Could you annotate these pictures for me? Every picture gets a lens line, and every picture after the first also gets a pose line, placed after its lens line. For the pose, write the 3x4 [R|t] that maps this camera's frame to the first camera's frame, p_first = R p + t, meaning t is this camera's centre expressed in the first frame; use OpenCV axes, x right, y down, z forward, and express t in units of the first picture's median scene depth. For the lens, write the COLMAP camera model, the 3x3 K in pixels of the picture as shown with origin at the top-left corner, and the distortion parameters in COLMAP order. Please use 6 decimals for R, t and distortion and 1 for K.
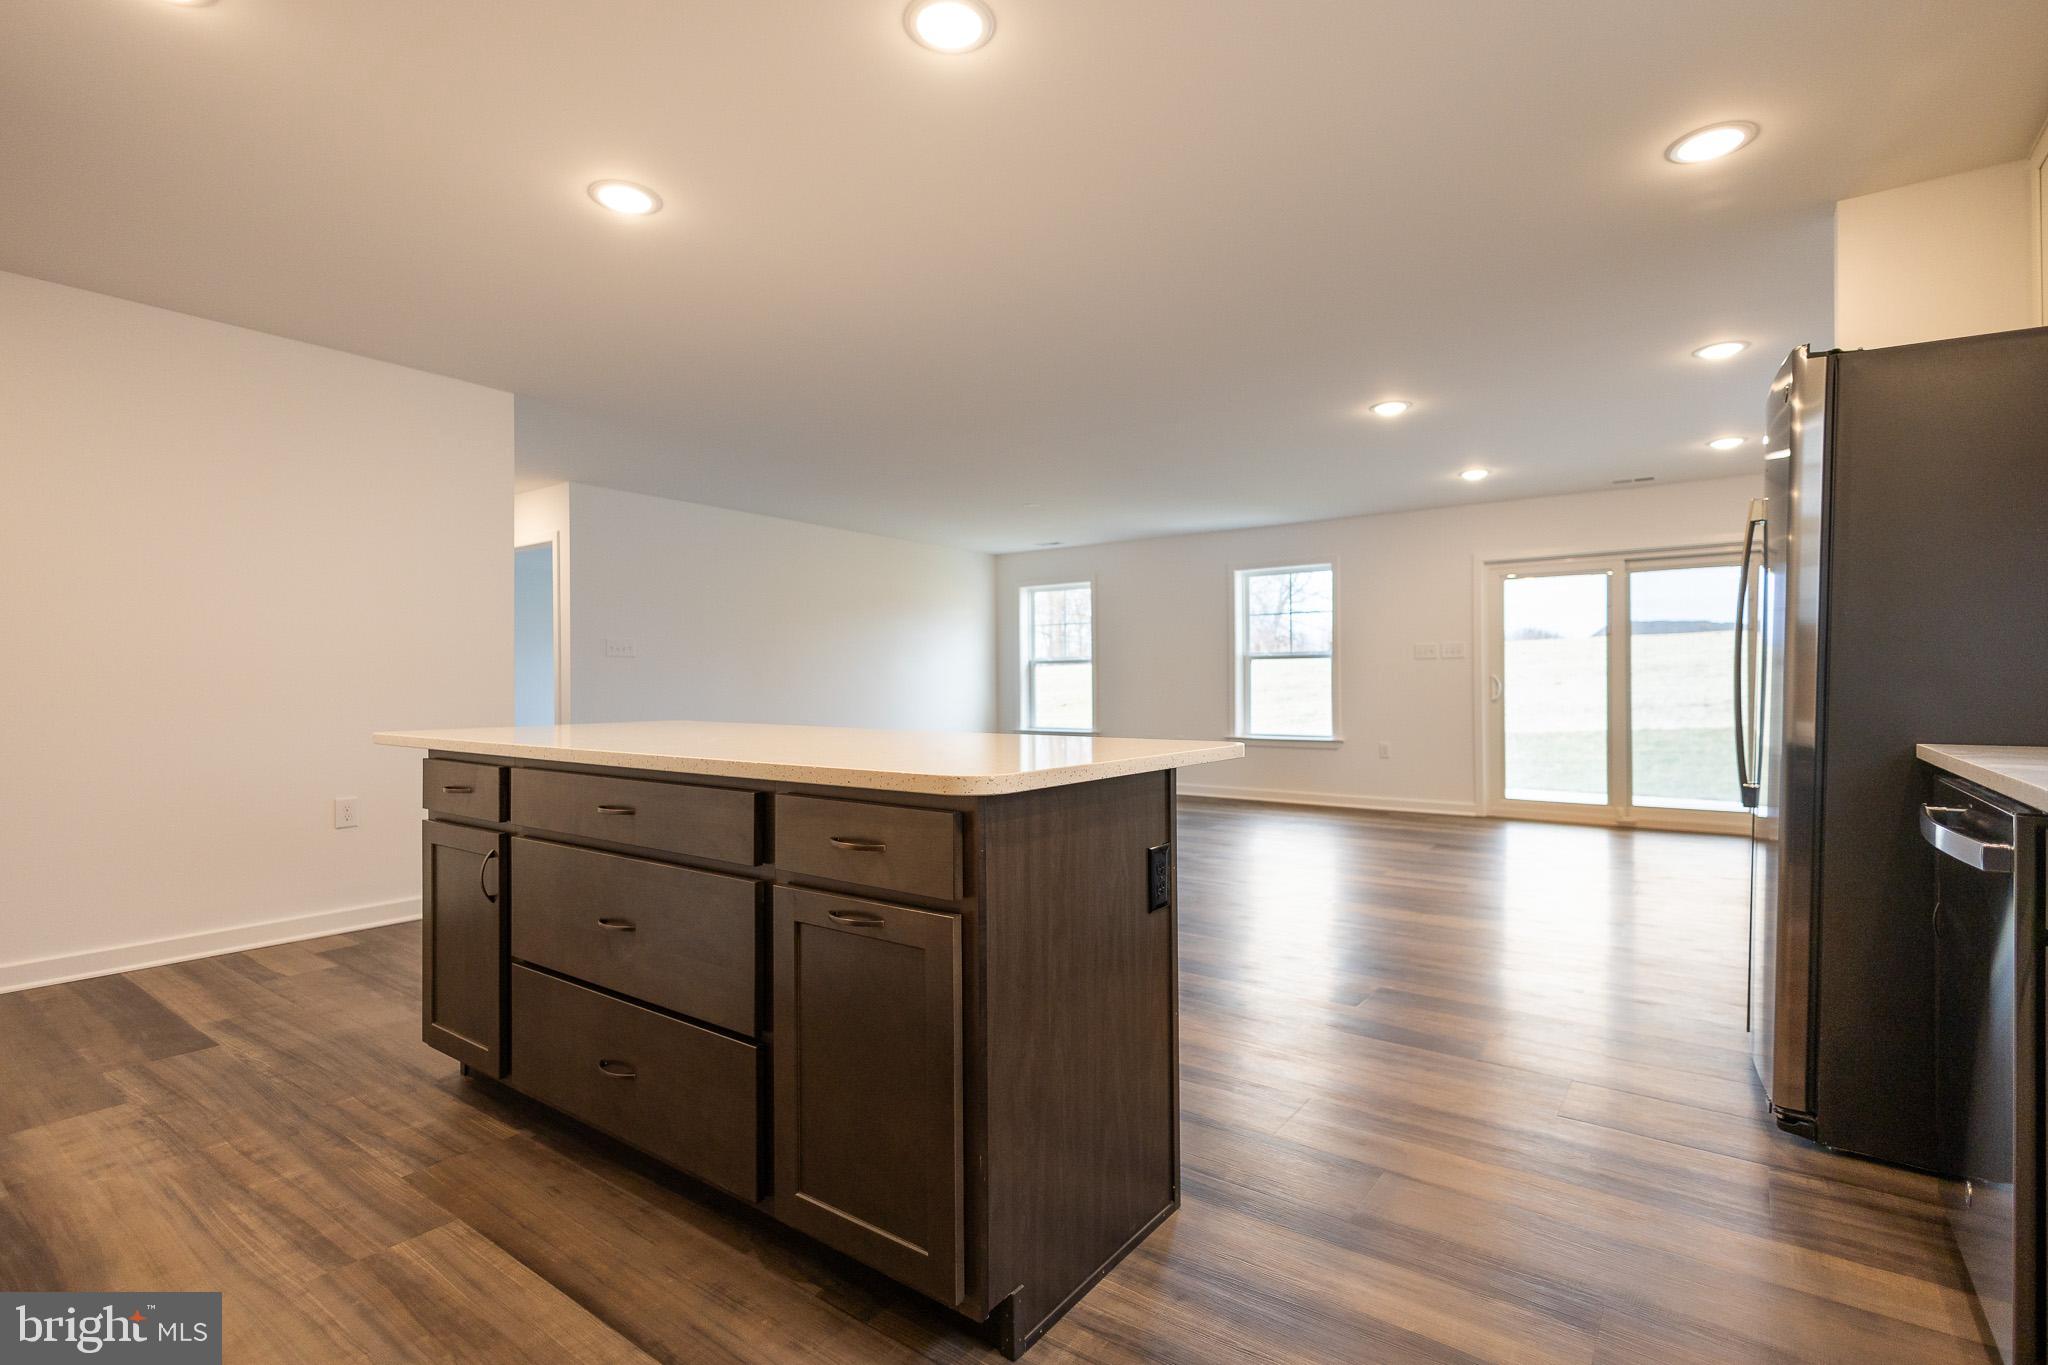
lens RADIAL K [[954.0, 0, 1014.2], [0, 954.0, 682.0], [0, 0, 1]] dist [0.002756, -0.001667]
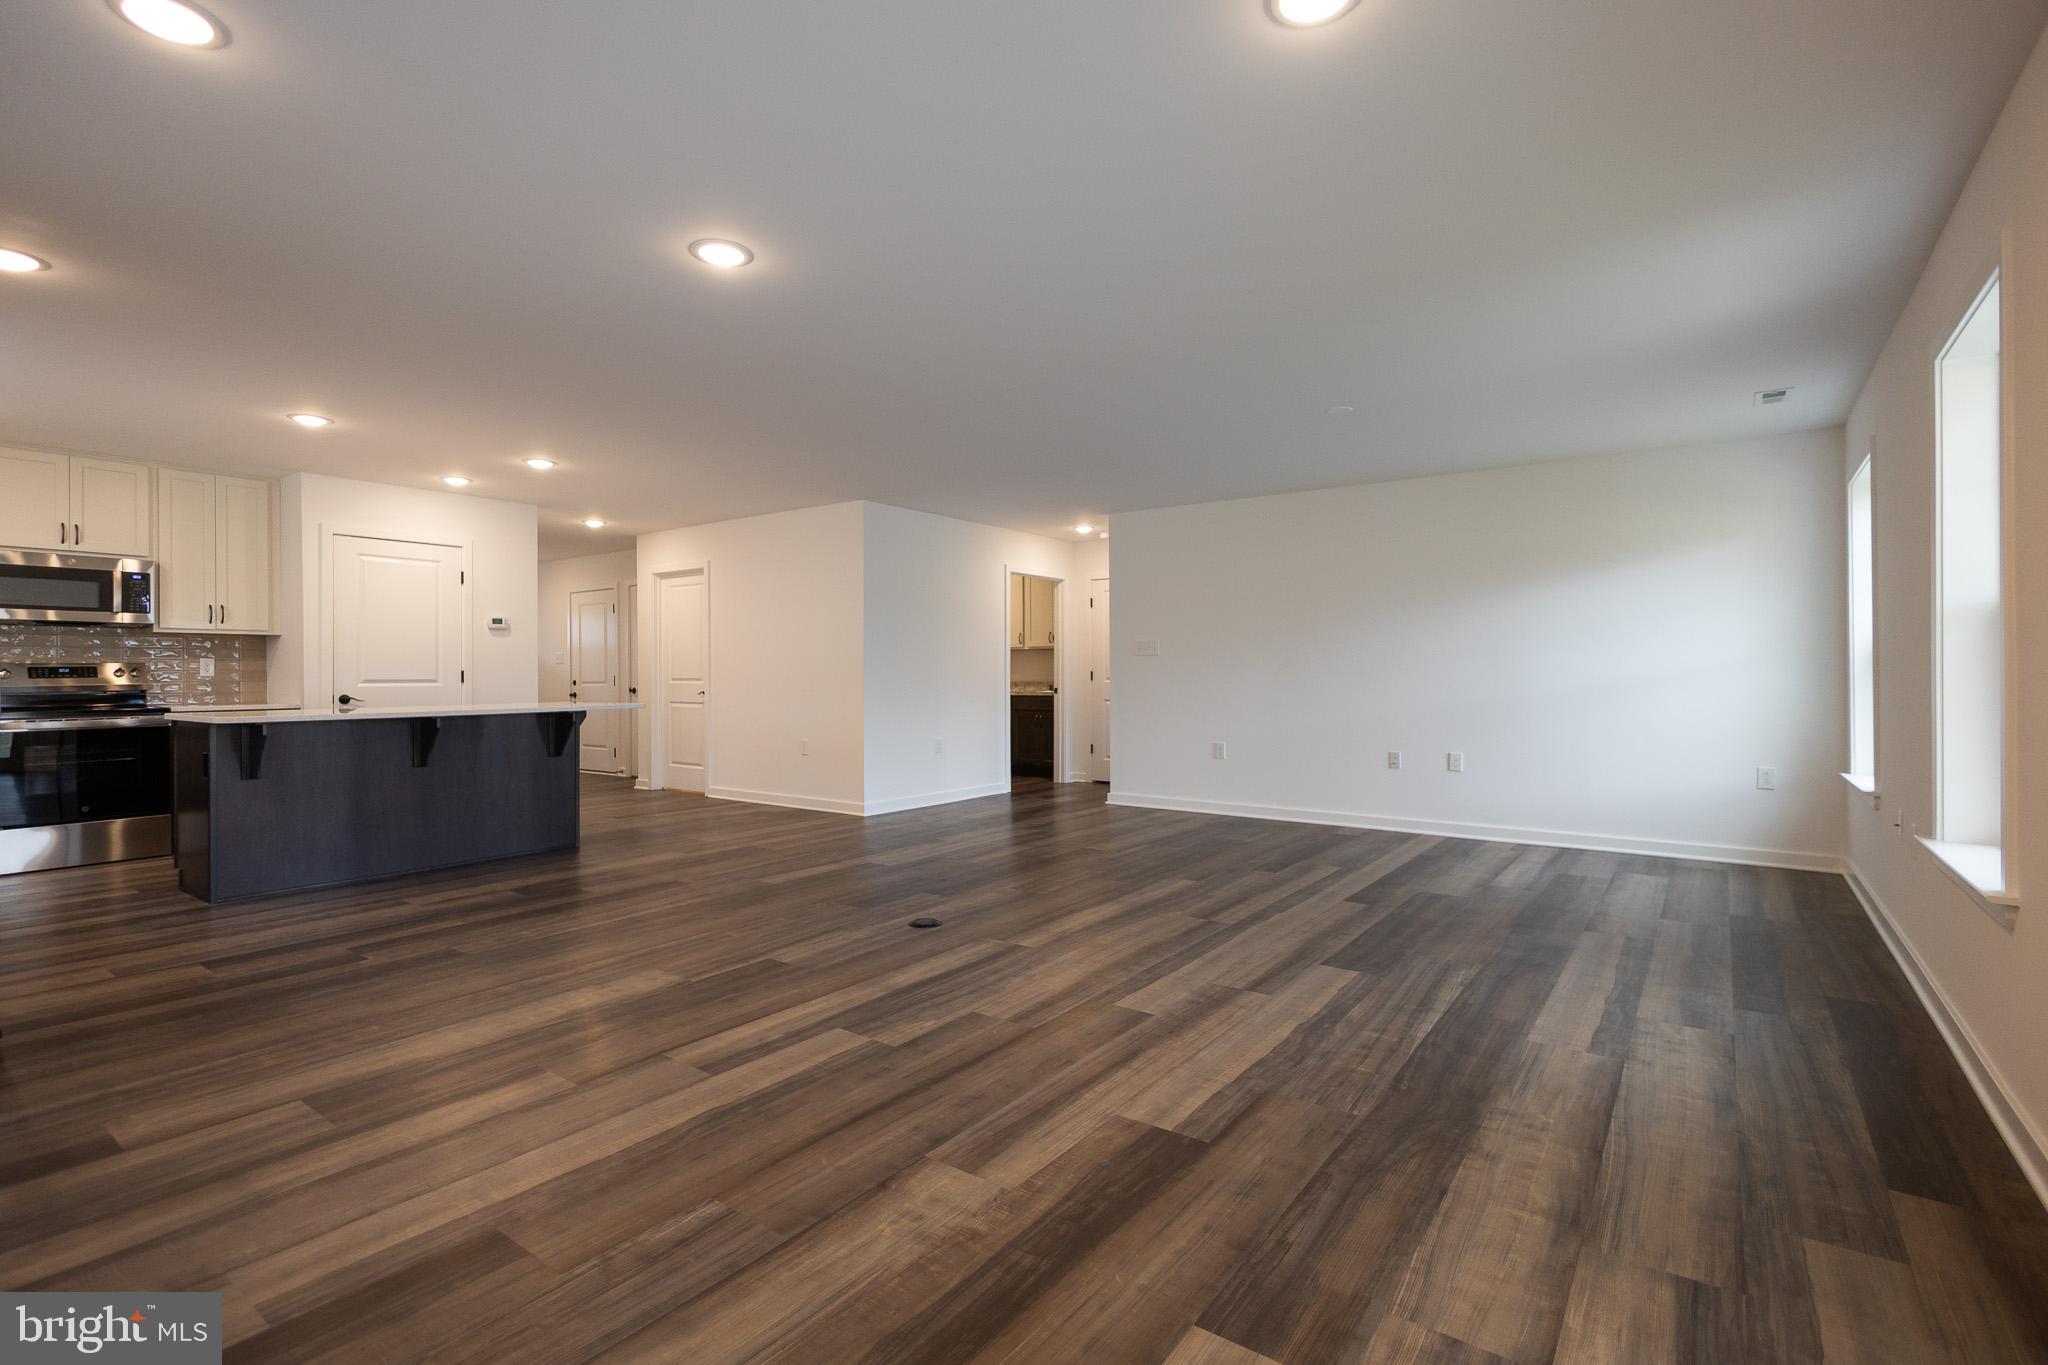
lens RADIAL K [[944.4, 0, 1022.4], [0, 944.4, 675.1], [0, 0, 1]] dist [0.002801, -0.000176]
pose [[0.020152, 0.001643, -0.999796, 0.658449], [0.005268, 0.999985, 0.001750, -0.006069], [0.999783, -0.005303, 0.020143, 0.761899]]
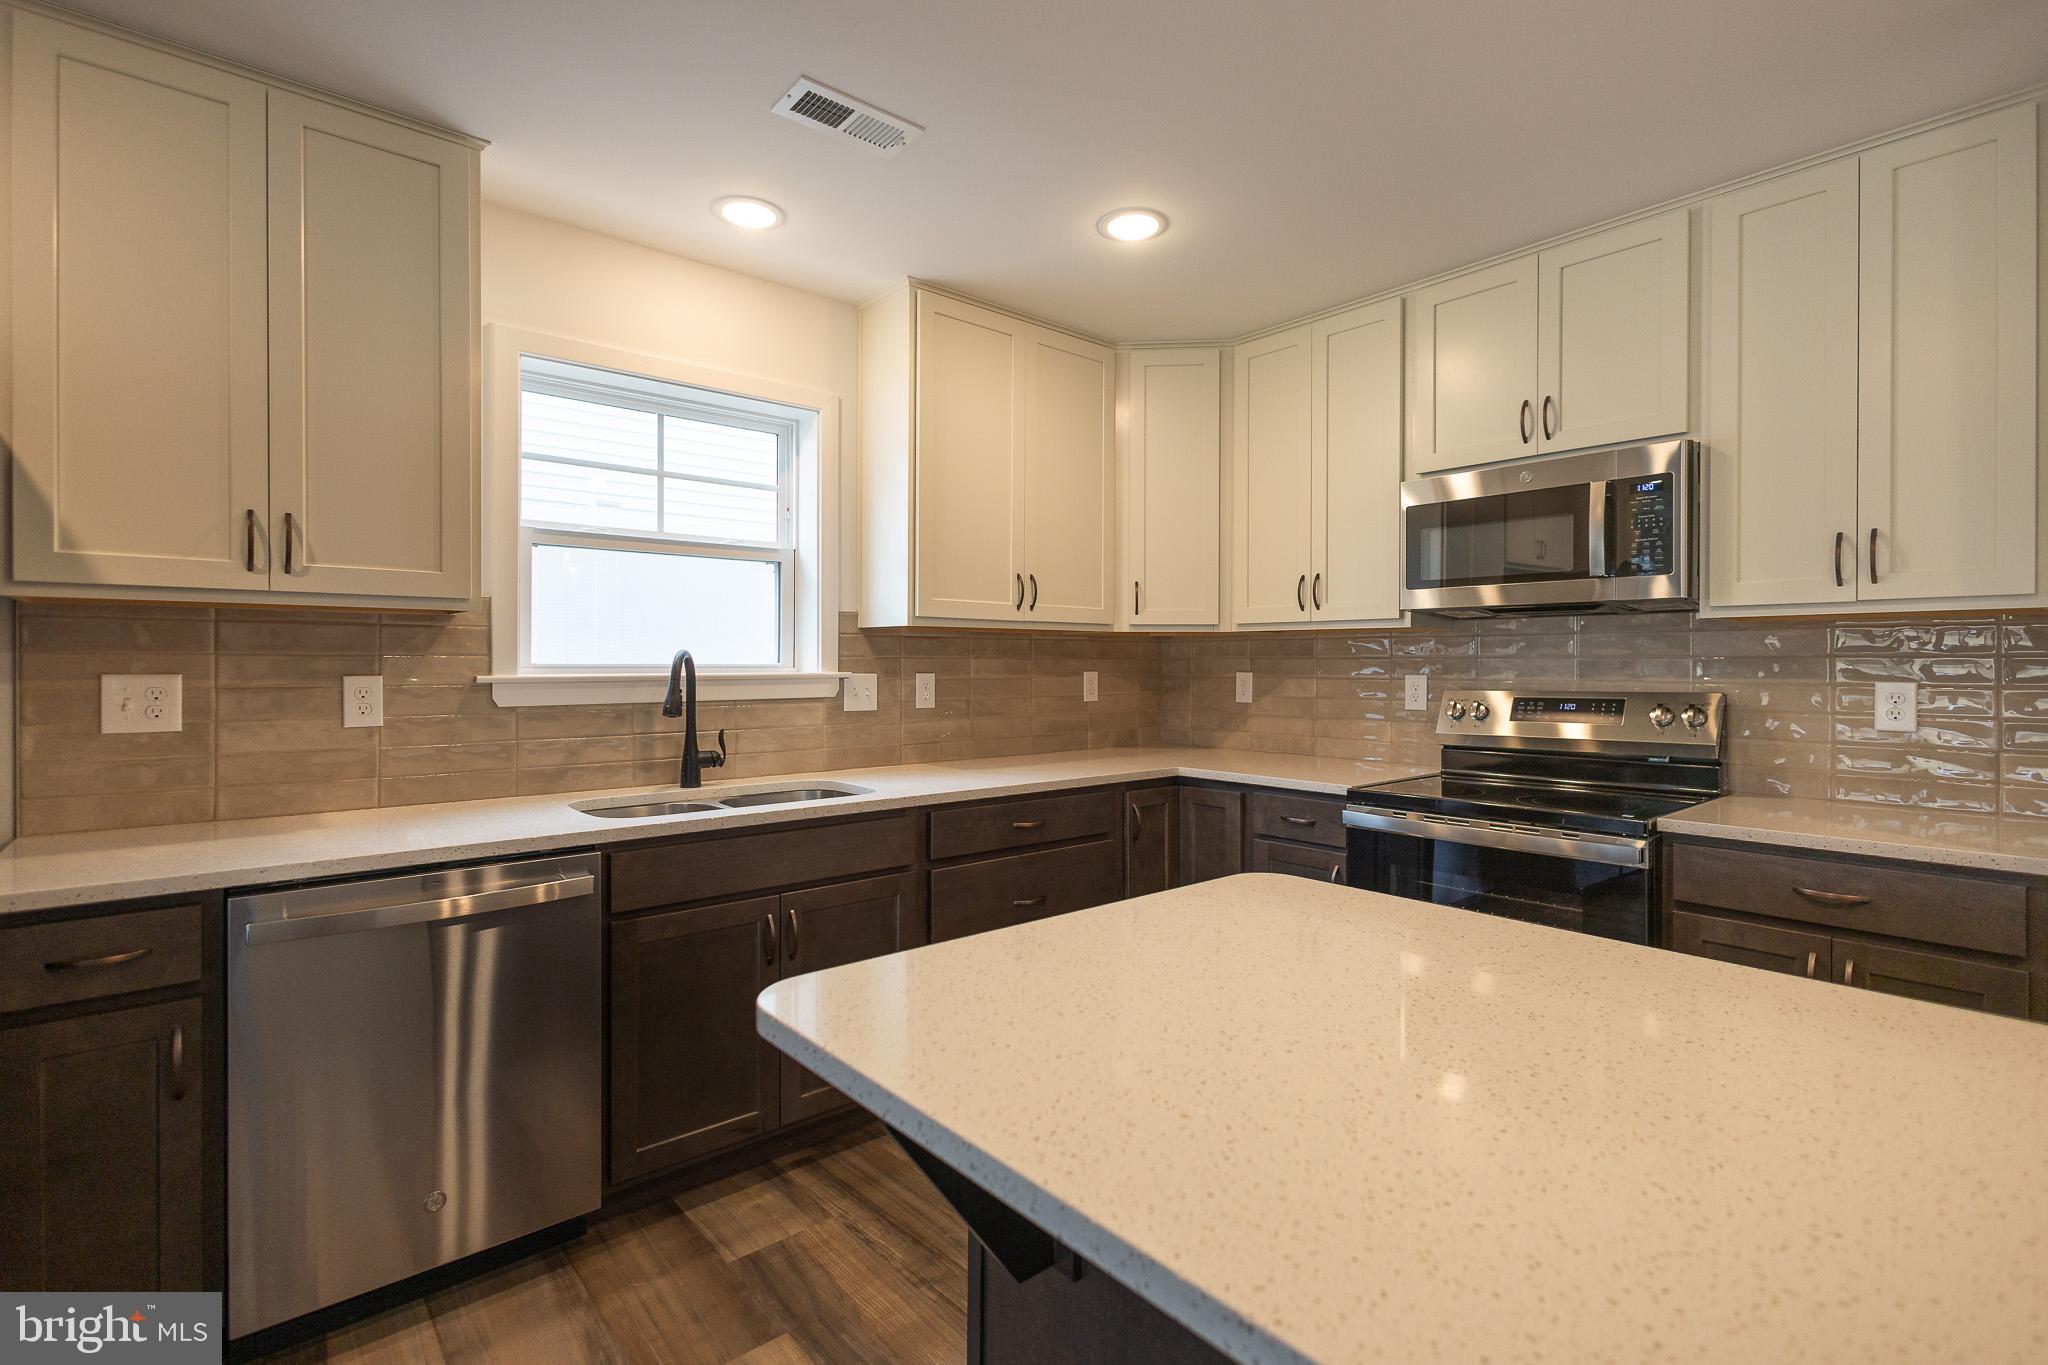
lens RADIAL K [[944.1, 0, 1031.0], [0, 944.1, 665.5], [0, 0, 1]] dist [0.002538, 0.000279]
pose [[-0.978397, 0.000928, 0.206733, 0.001136], [0.000977, 1.000000, 0.000136, -0.028860], [-0.206732, 0.000335, -0.978397, 0.407167]]
